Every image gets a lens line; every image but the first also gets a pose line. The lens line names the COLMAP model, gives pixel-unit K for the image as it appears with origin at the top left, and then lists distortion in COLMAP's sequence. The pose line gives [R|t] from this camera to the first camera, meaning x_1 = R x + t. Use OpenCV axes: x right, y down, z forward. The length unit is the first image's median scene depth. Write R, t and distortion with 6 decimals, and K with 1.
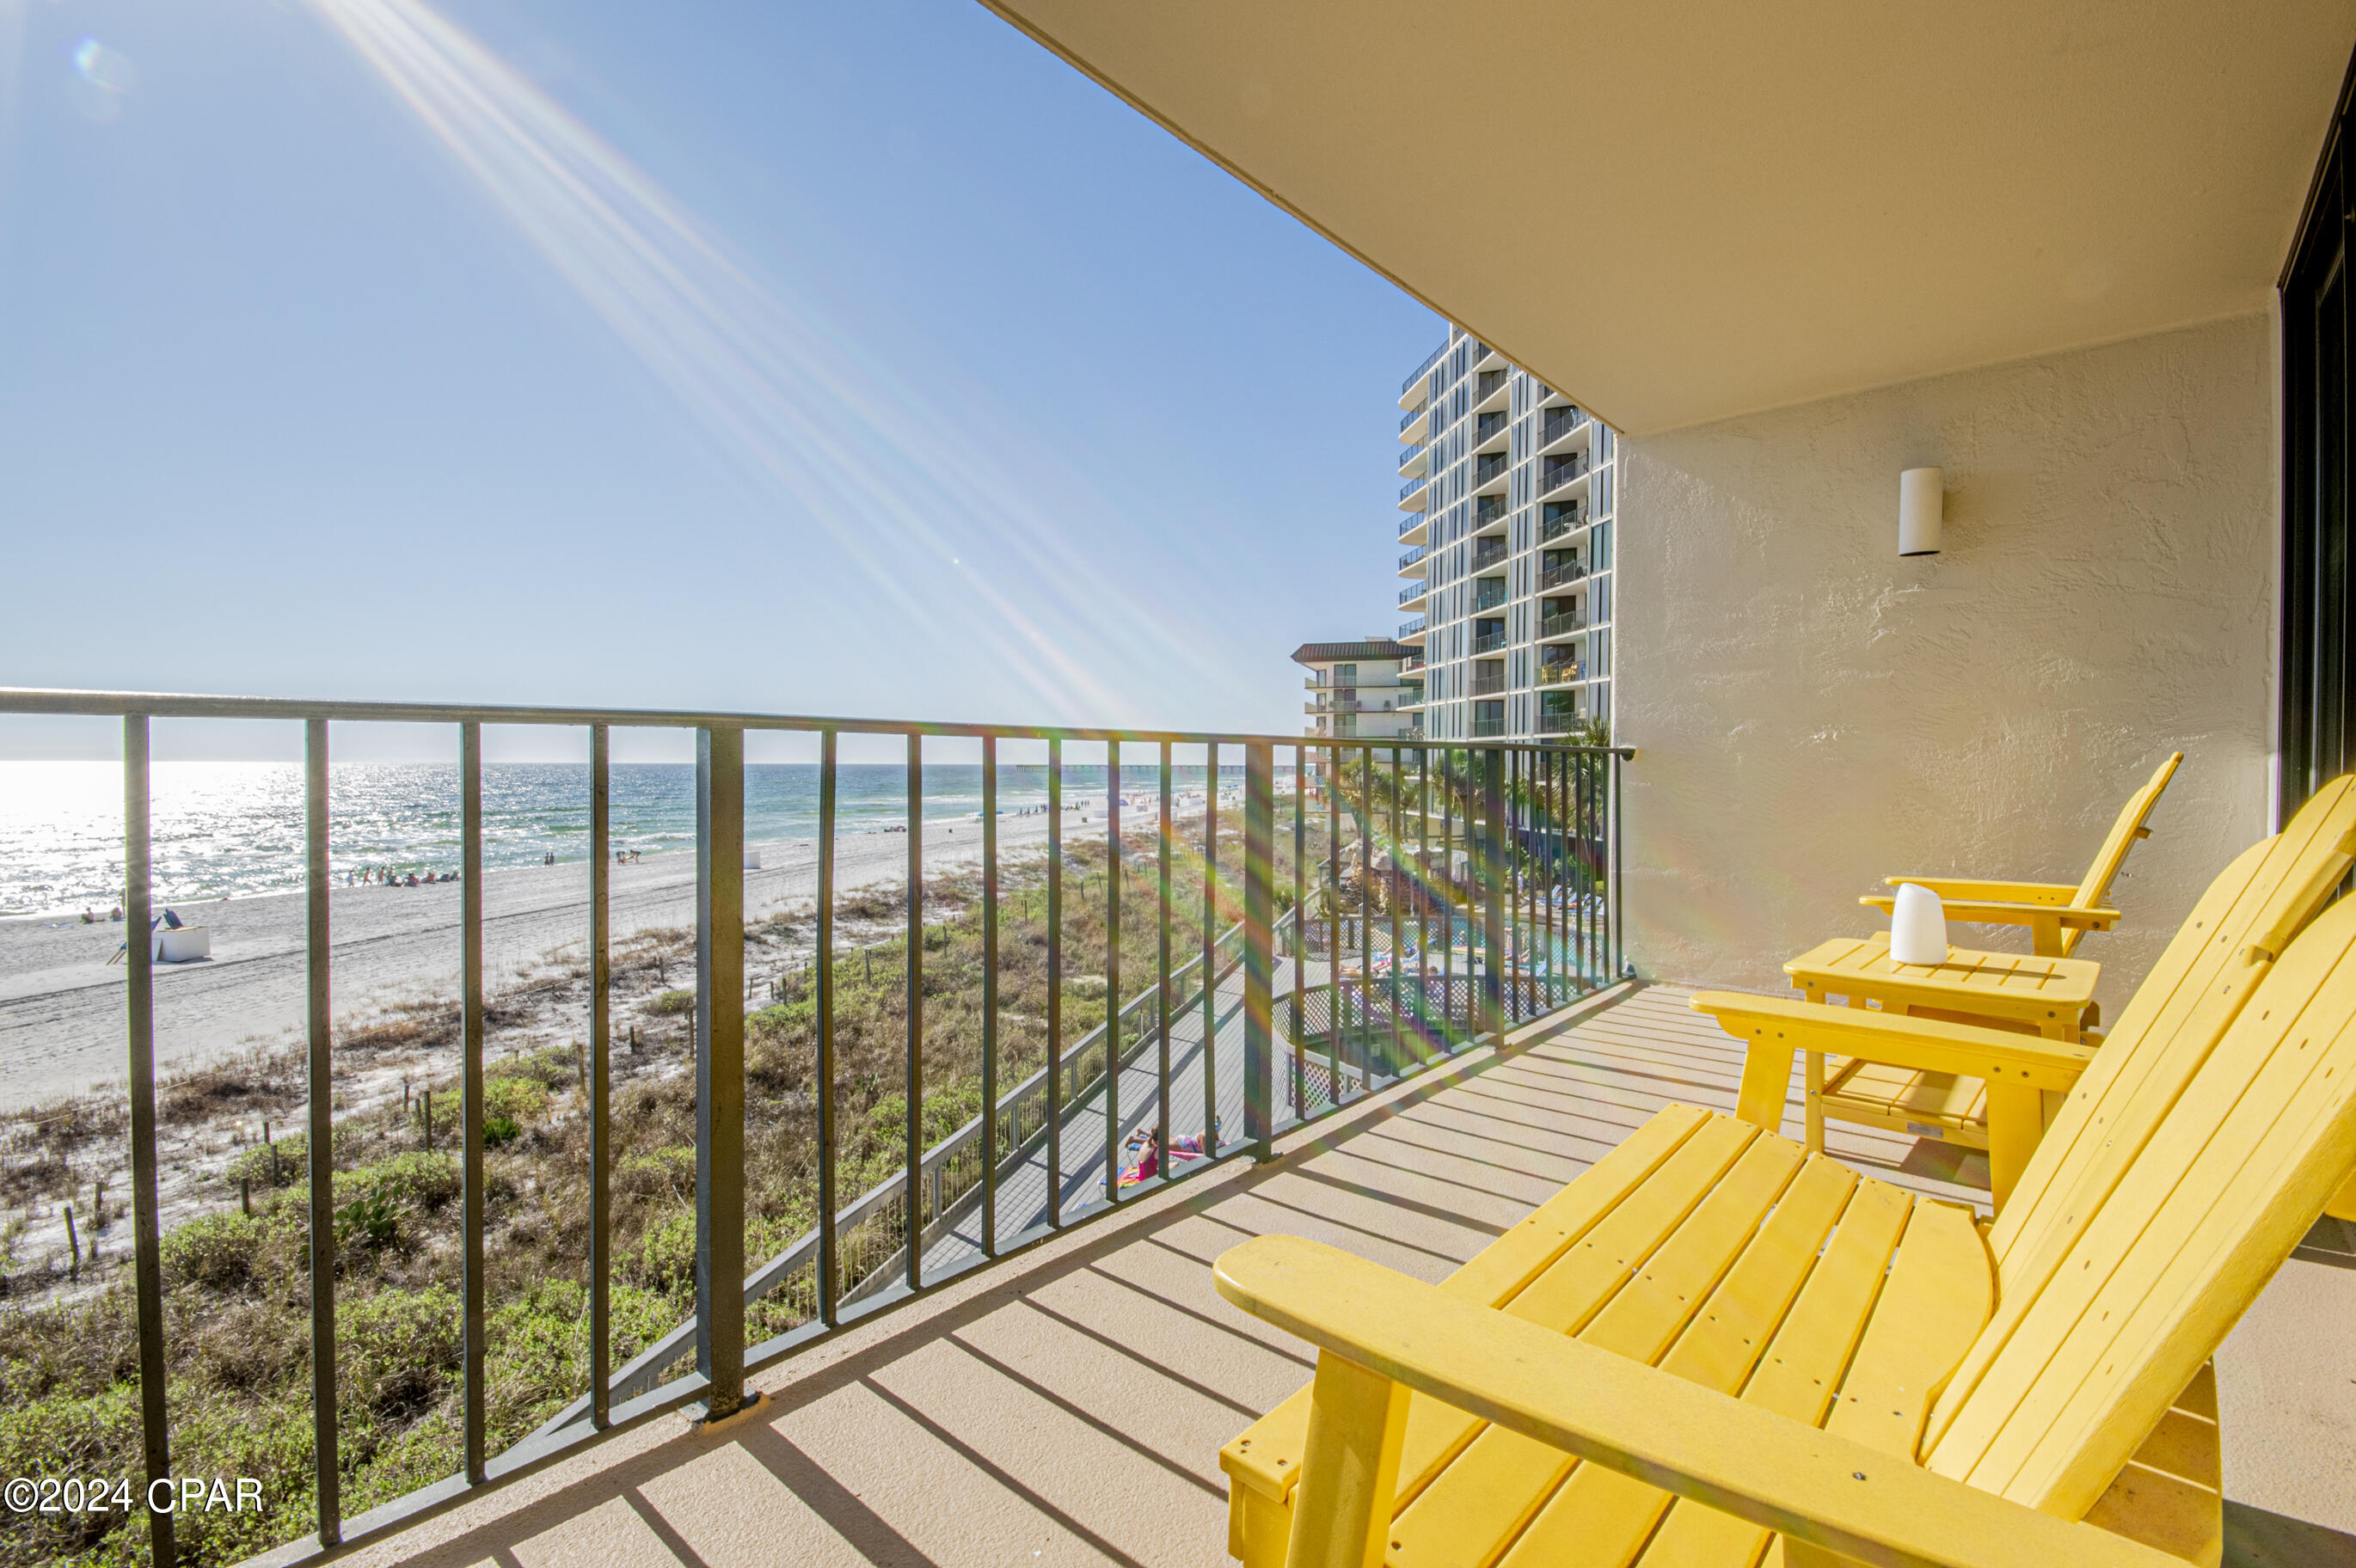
lens RADIAL K [[1051.3, 0, 1219.4], [0, 1051.3, 781.8], [0, 0, 1]] dist [0.013249, -0.015355]
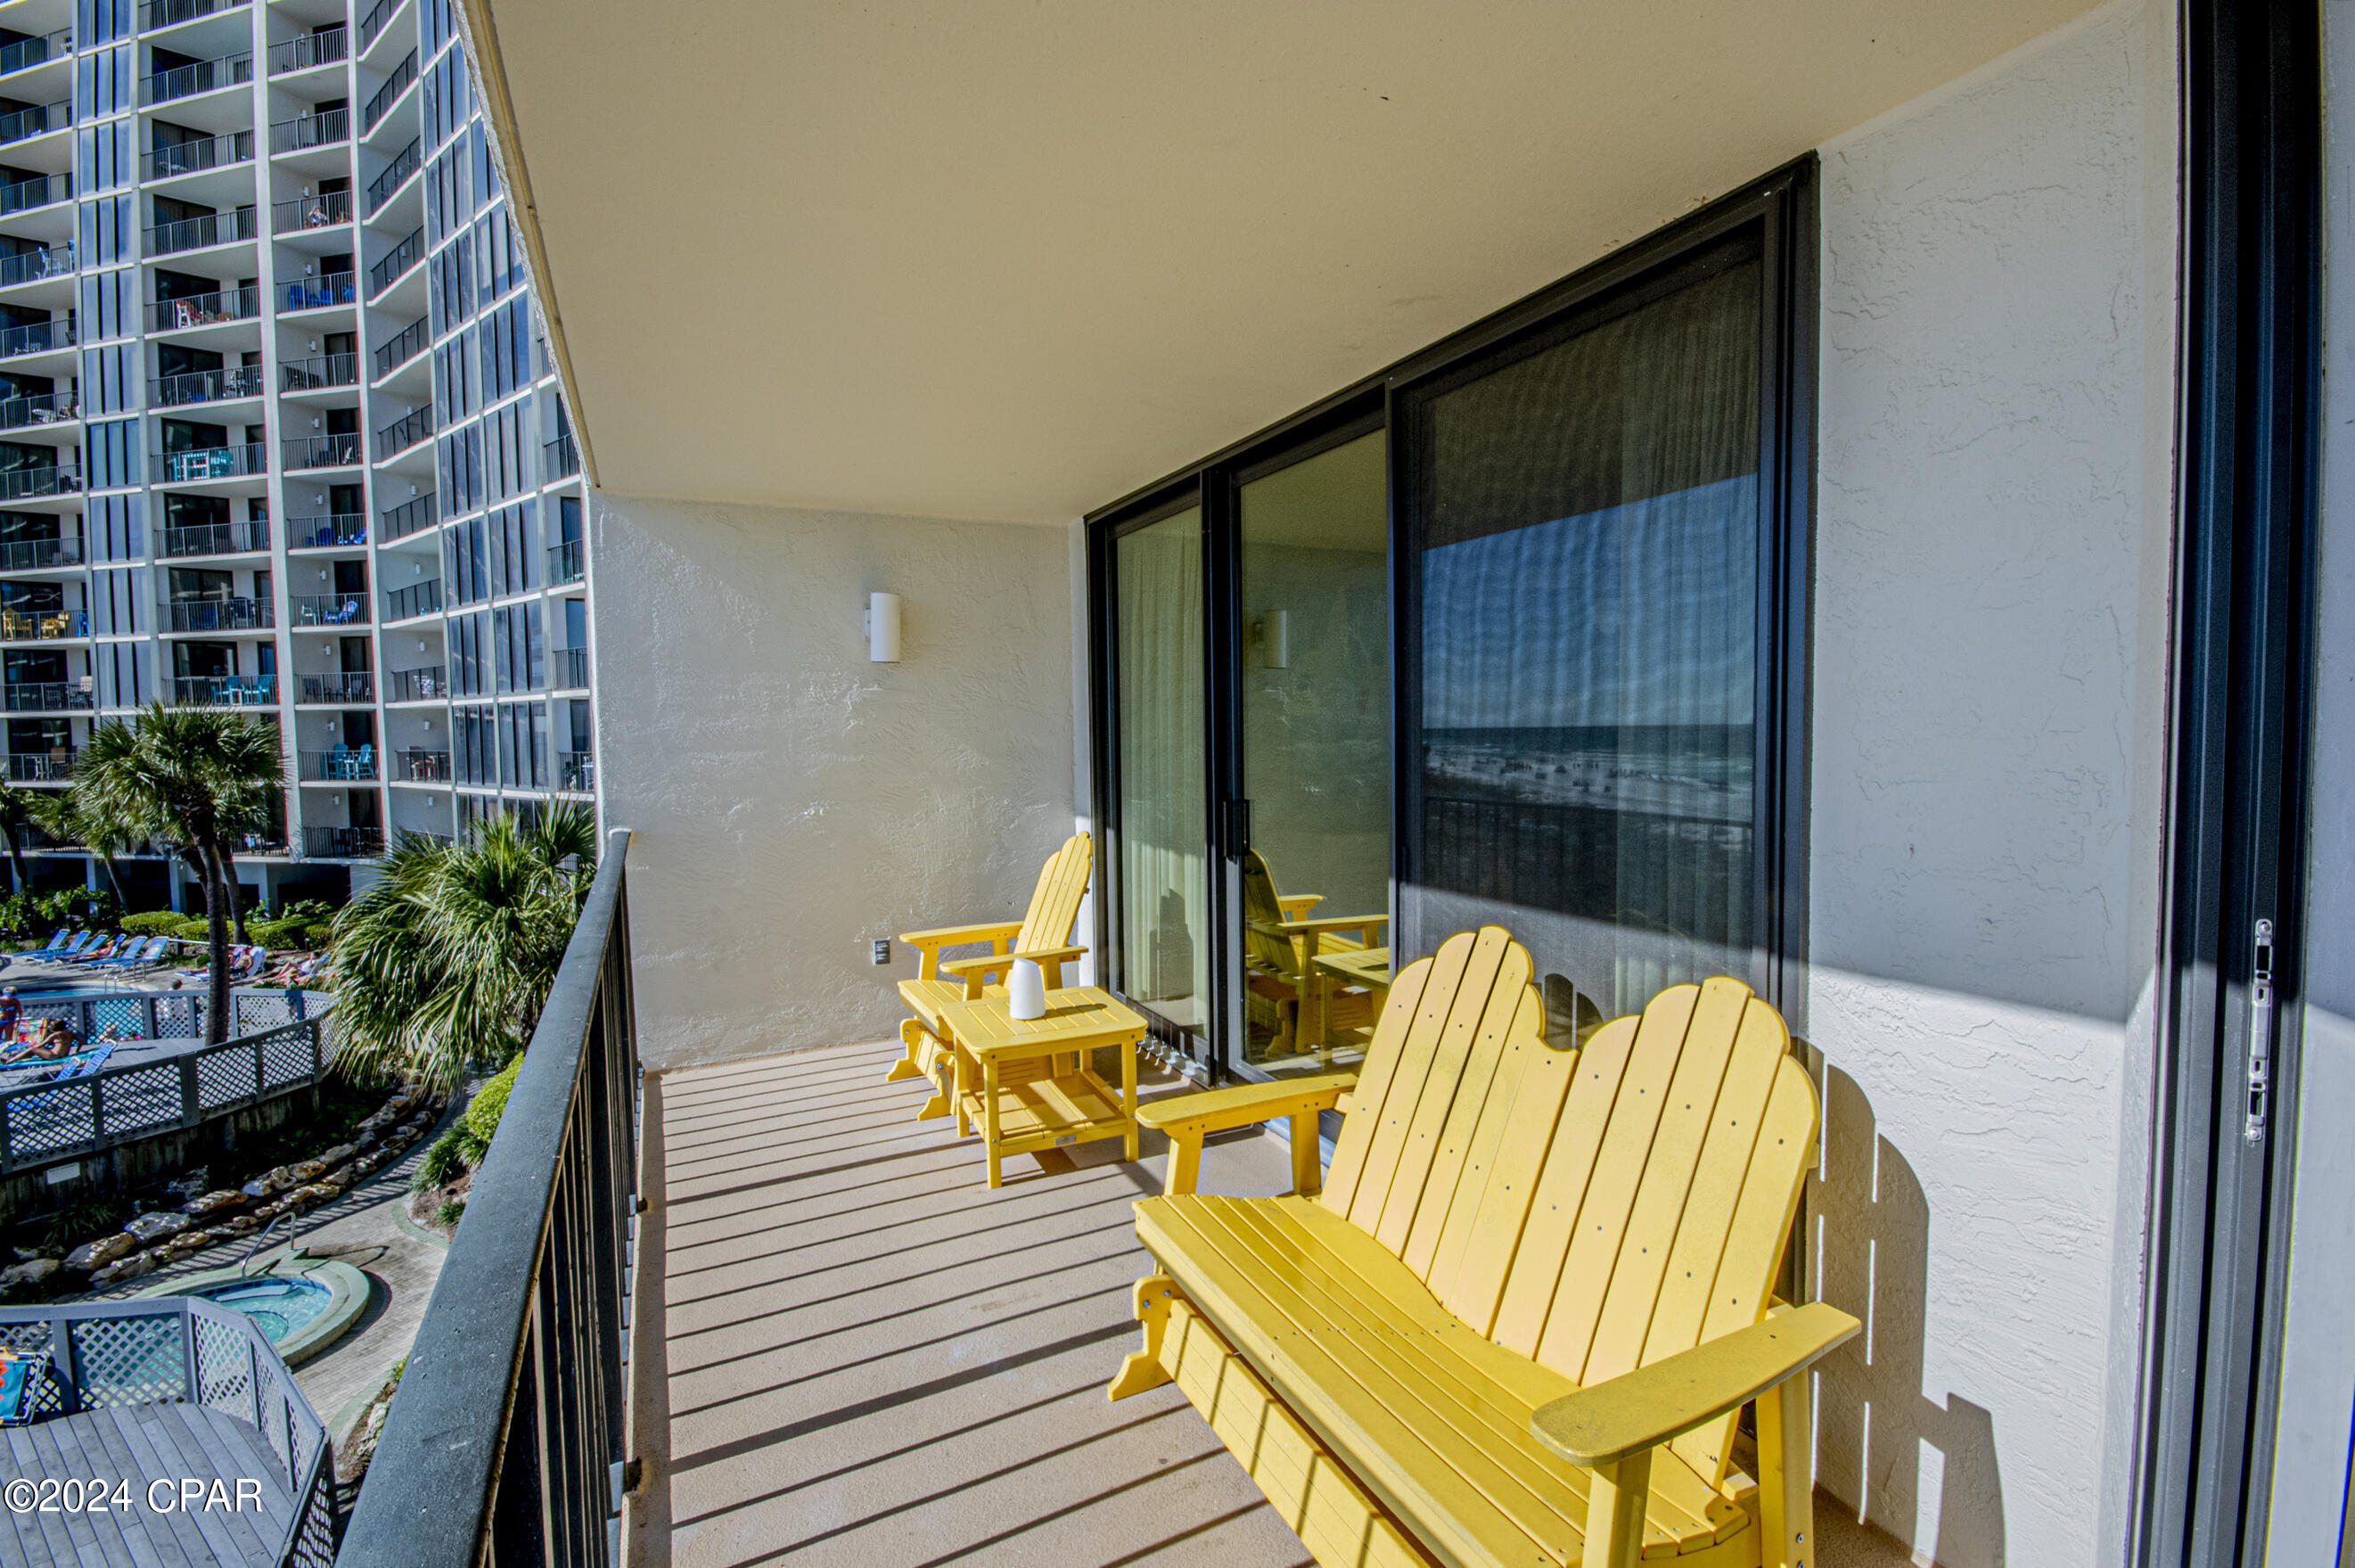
lens RADIAL K [[1051.0, 0, 1218.9], [0, 1051.0, 781.8], [0, 0, 1]] dist [0.013249, -0.015355]
pose [[0.365912, -0.049176, 0.929349, -0.299527], [0.021447, 0.998783, 0.044406, -0.112229], [-0.930402, 0.003684, 0.366522, 0.178340]]
